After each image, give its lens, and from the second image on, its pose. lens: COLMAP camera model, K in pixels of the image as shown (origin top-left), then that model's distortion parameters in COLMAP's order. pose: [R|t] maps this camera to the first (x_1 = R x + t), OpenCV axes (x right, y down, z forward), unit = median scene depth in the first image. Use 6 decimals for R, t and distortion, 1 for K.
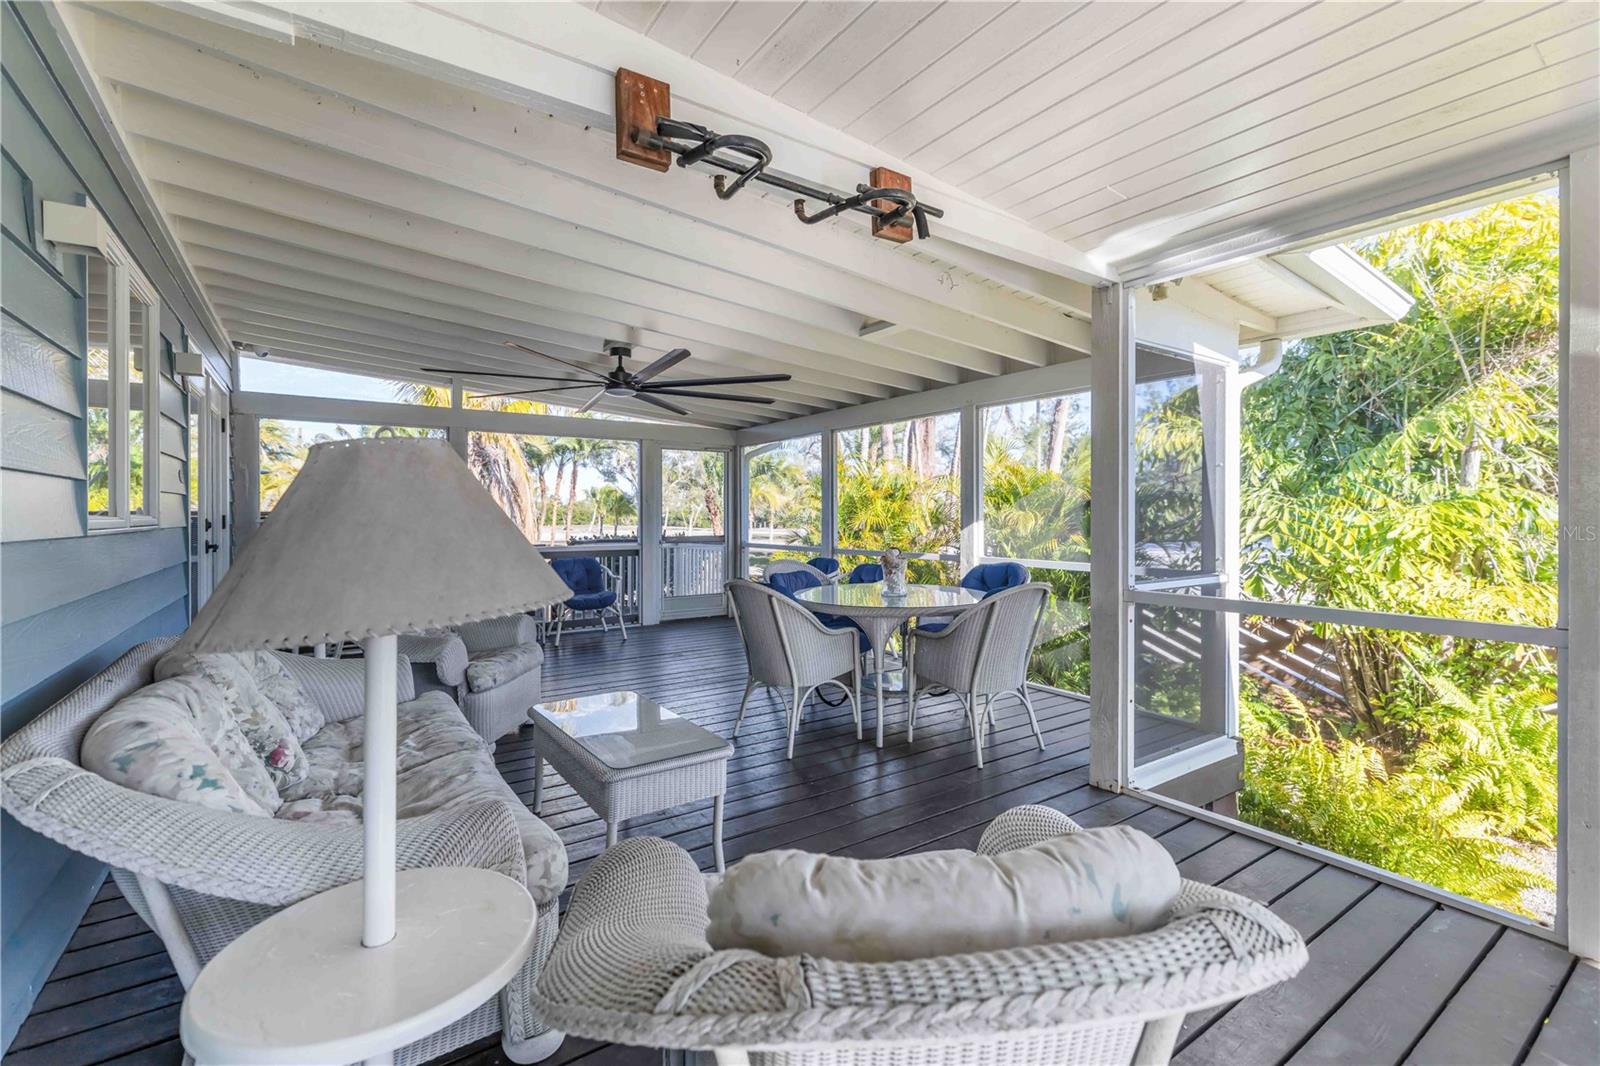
lens RADIAL K [[691.9, 0, 793.9], [0, 691.9, 522.7], [0, 0, 1]] dist [-0.000681, -0.000339]
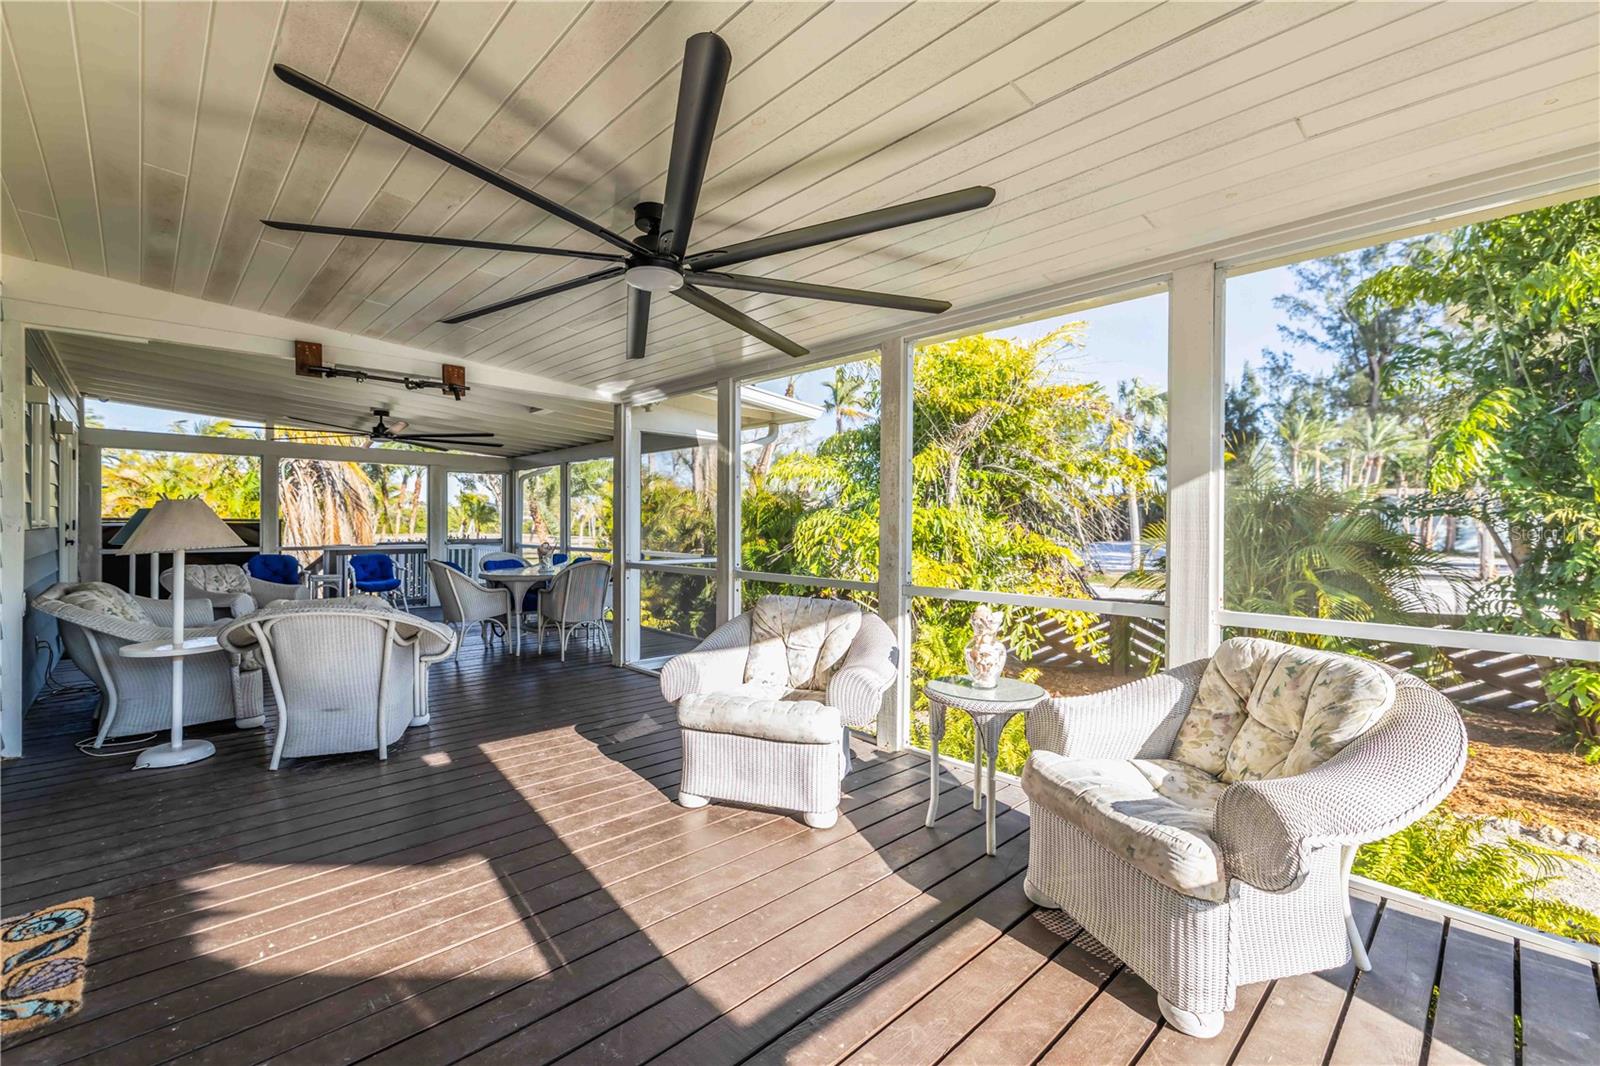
lens RADIAL K [[691.9, 0, 803.3], [0, 691.9, 533.6], [0, 0, 1]] dist [-0.000681, -0.000339]
pose [[0.987433, 0.004760, 0.157965, 0.365222], [-0.005156, 0.999985, 0.002096, 0.005088], [-0.157953, -0.002884, 0.987442, -0.546860]]
